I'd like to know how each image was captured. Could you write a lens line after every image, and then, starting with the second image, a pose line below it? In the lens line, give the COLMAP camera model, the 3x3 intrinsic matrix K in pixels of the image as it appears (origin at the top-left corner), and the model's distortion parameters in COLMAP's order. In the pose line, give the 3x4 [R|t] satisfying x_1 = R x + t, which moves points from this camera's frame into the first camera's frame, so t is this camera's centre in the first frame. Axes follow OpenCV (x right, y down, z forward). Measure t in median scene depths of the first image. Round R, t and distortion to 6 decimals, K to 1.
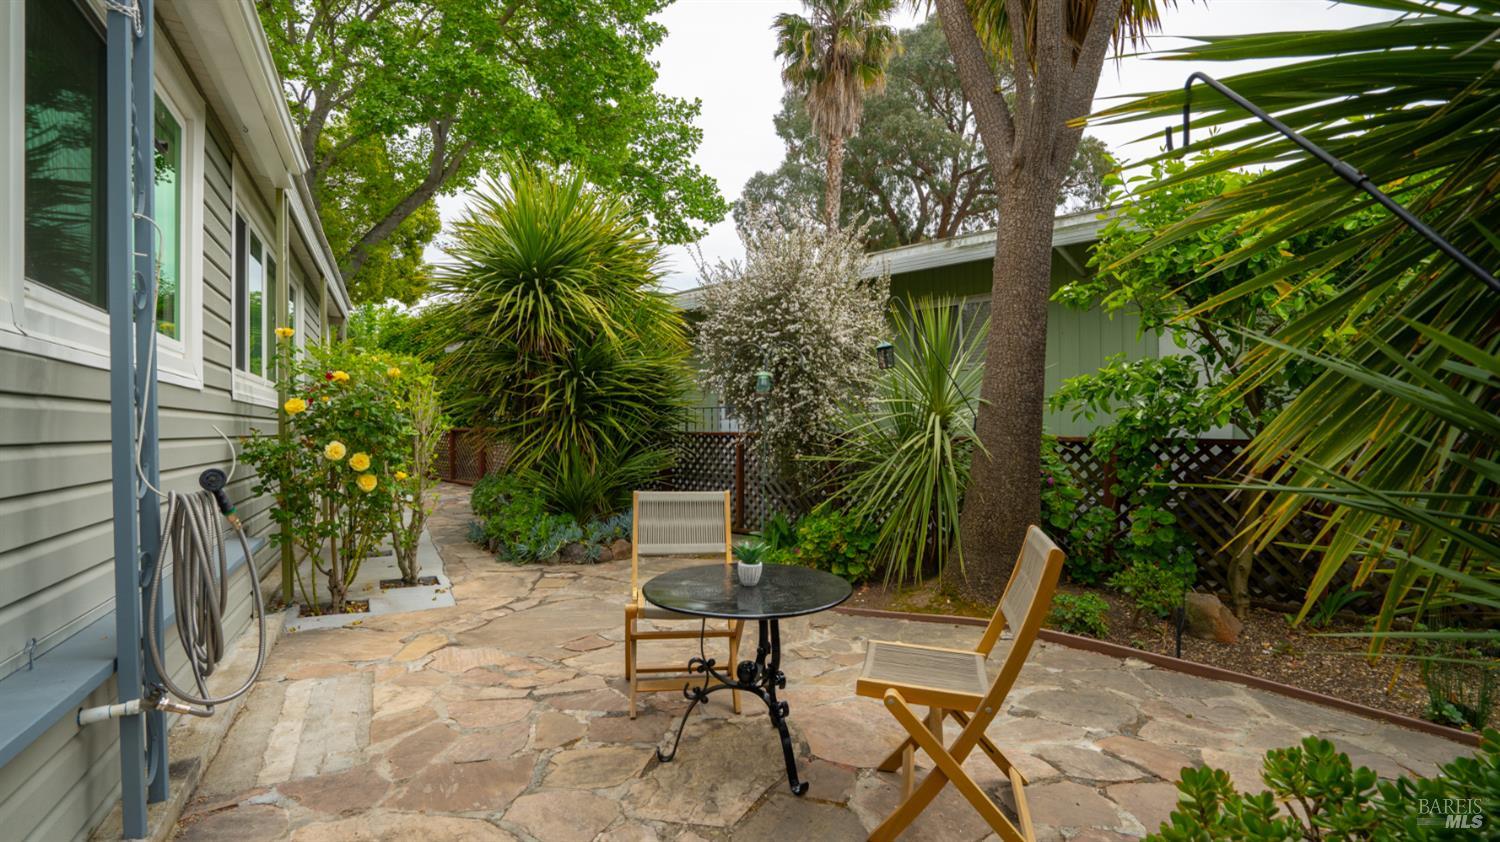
lens RADIAL K [[692.4, 0, 750.0], [0, 692.4, 421.0], [0, 0, 1]] dist [-0.039274, 0.000021]
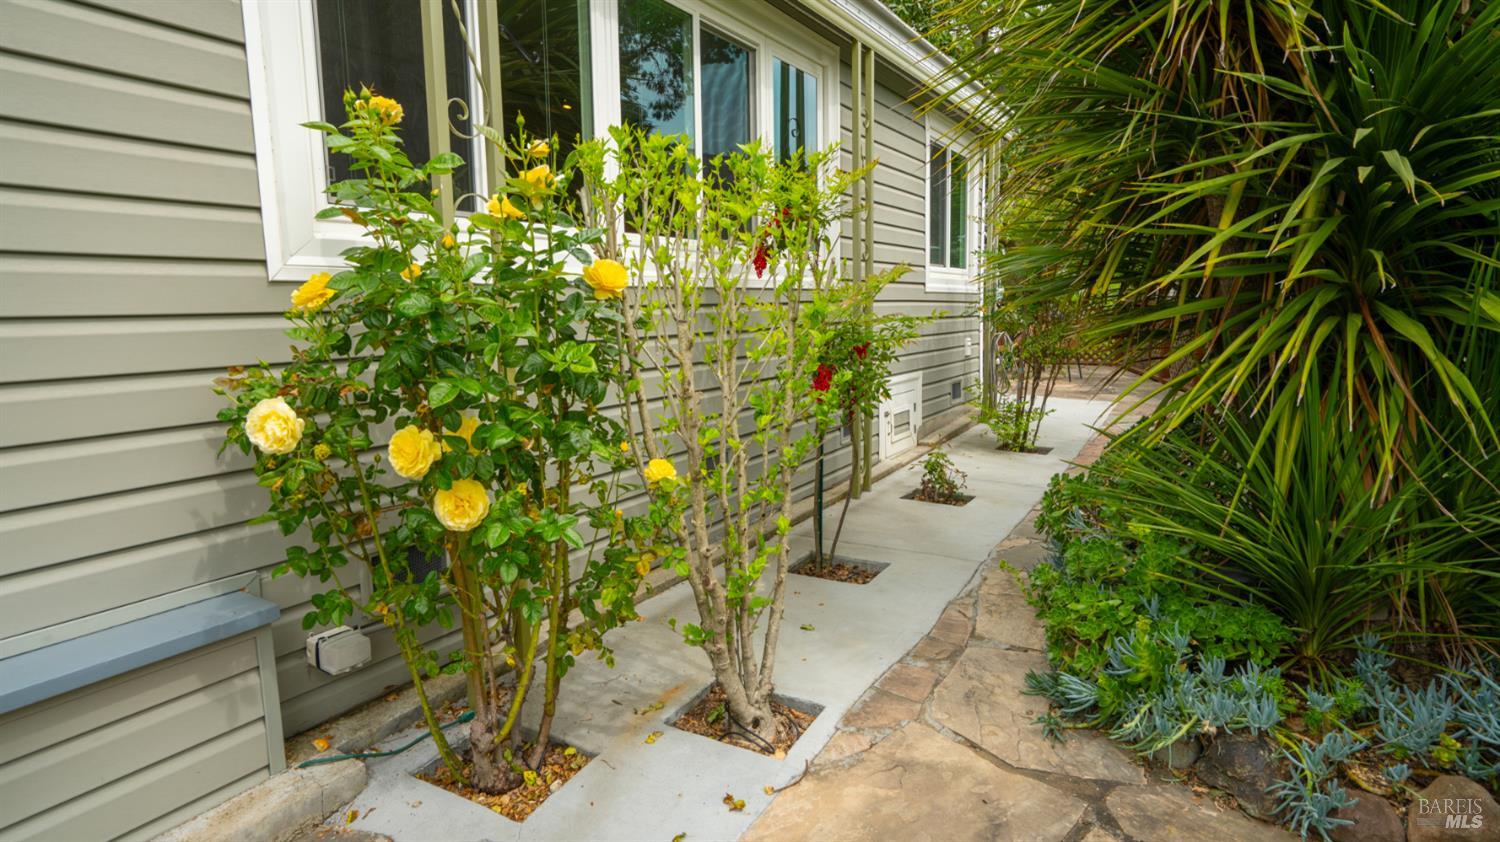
lens RADIAL K [[802.5, 0, 750.0], [0, 802.5, 421.0], [0, 0, 1]] dist [-0.016587, 0.000507]
pose [[0.520294, 0.124652, -0.844841, -0.093299], [0.016766, 0.987608, 0.156042, -0.010107], [0.853822, -0.095352, 0.511757, 0.630991]]
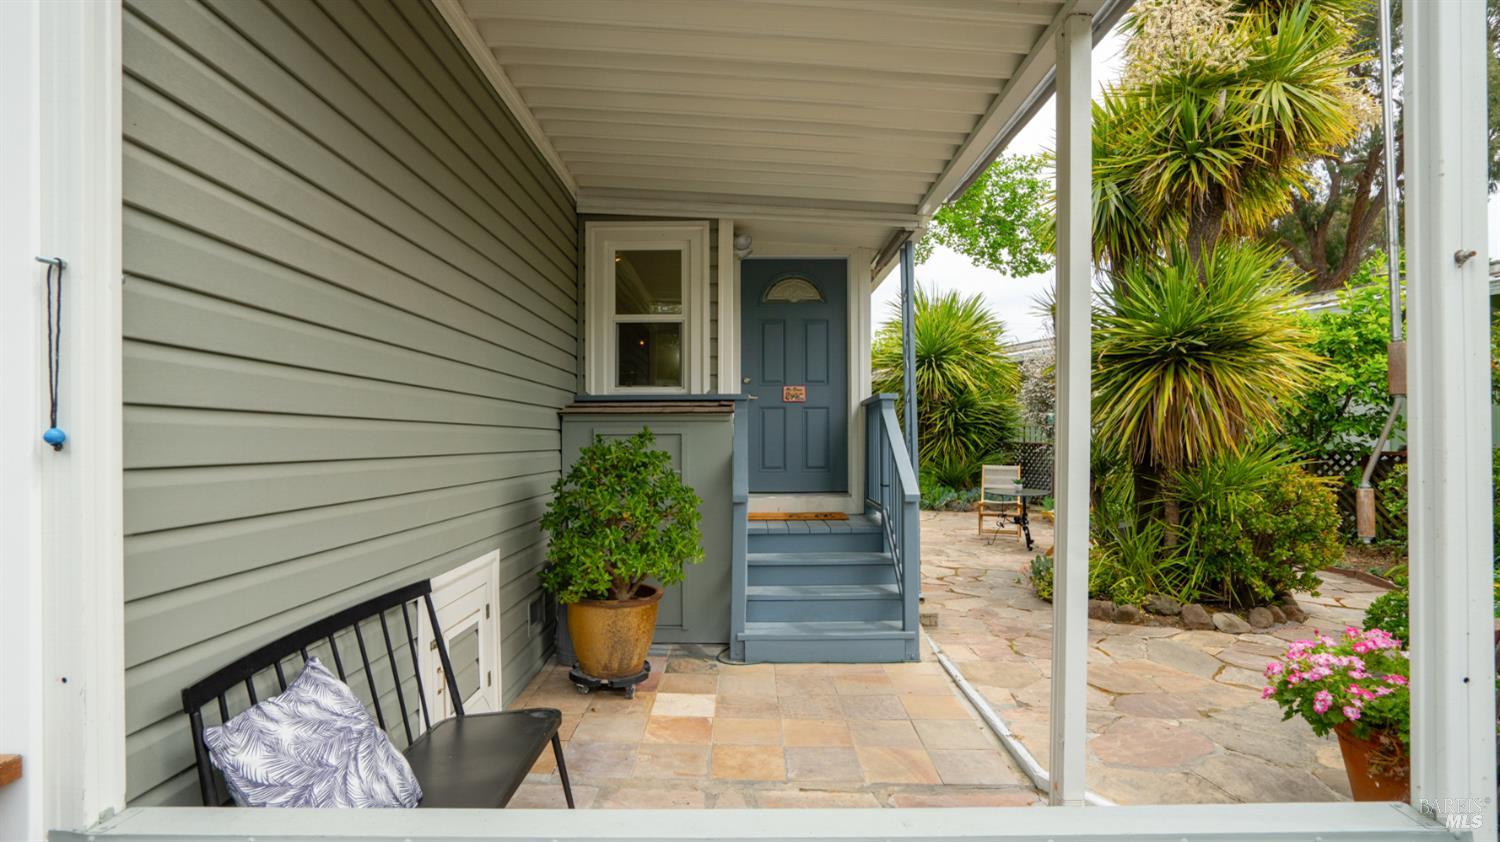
lens RADIAL K [[776.3, 0, 750.0], [0, 776.3, 421.0], [0, 0, 1]] dist [-0.043446, 0.033281]
pose [[0.889480, -0.003367, -0.456963, 0.212112], [-0.001038, 0.999955, -0.009387, -0.021579], [0.456974, 0.008823, 0.889436, -1.103433]]
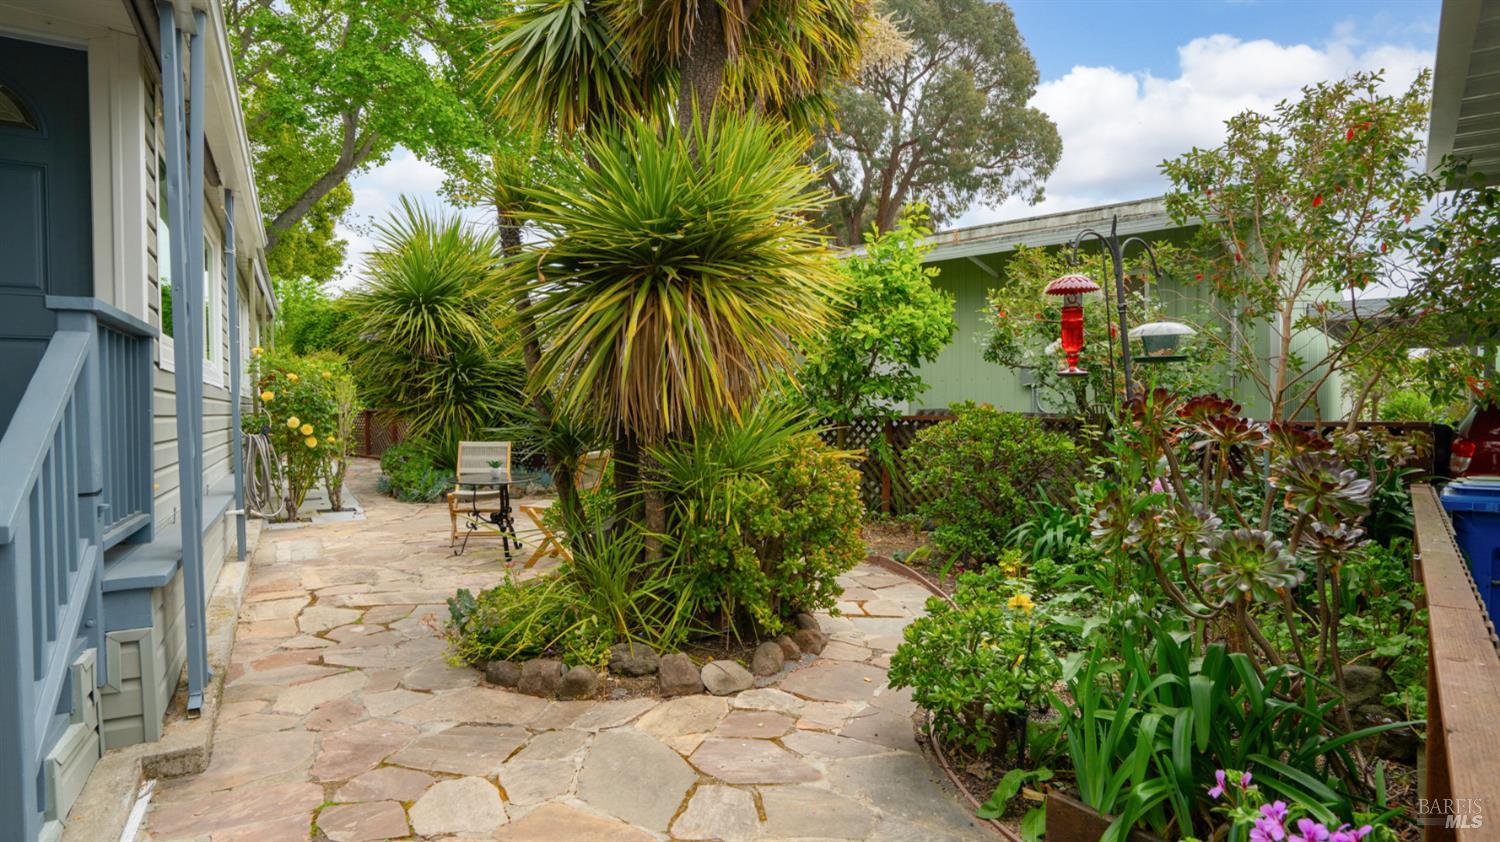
lens RADIAL K [[802.5, 0, 750.0], [0, 802.5, 421.0], [0, 0, 1]] dist [-0.016587, 0.000507]
pose [[0.999405, -0.001673, 0.034452, 0.297908], [0.000815, 0.999689, 0.024913, -0.005511], [-0.034483, -0.024871, 0.999096, -0.662379]]
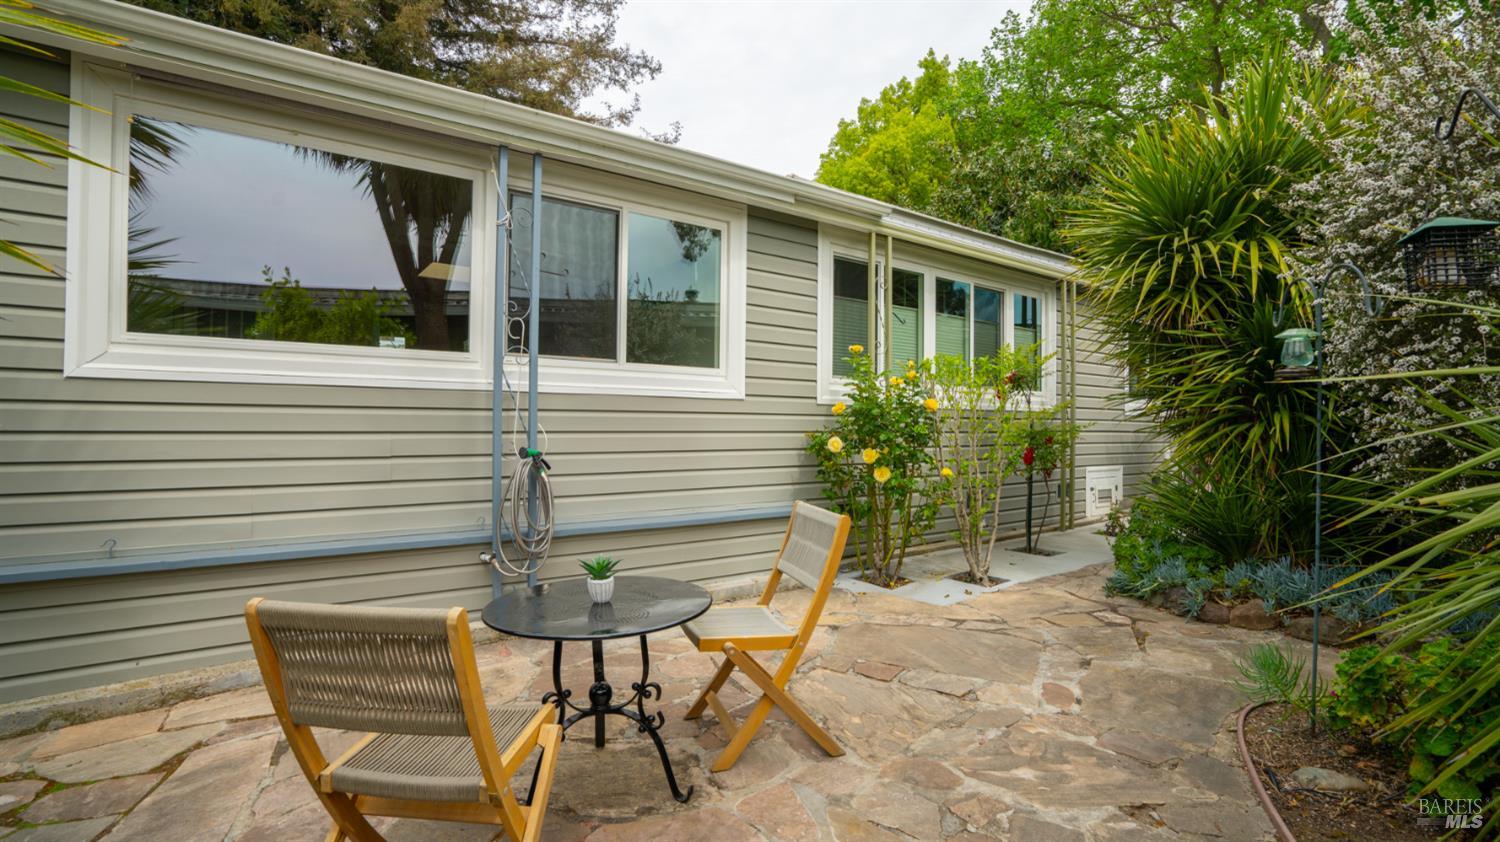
lens RADIAL K [[706.1, 0, 775.2], [0, 706.1, 424.3], [0, 0, 1]] dist [-0.000155, 0.000039]
pose [[0.187436, 0.009489, -0.982231, 0.380173], [-0.002427, 0.999955, 0.009197, -0.001685], [0.982274, 0.000660, 0.187450, 0.416616]]
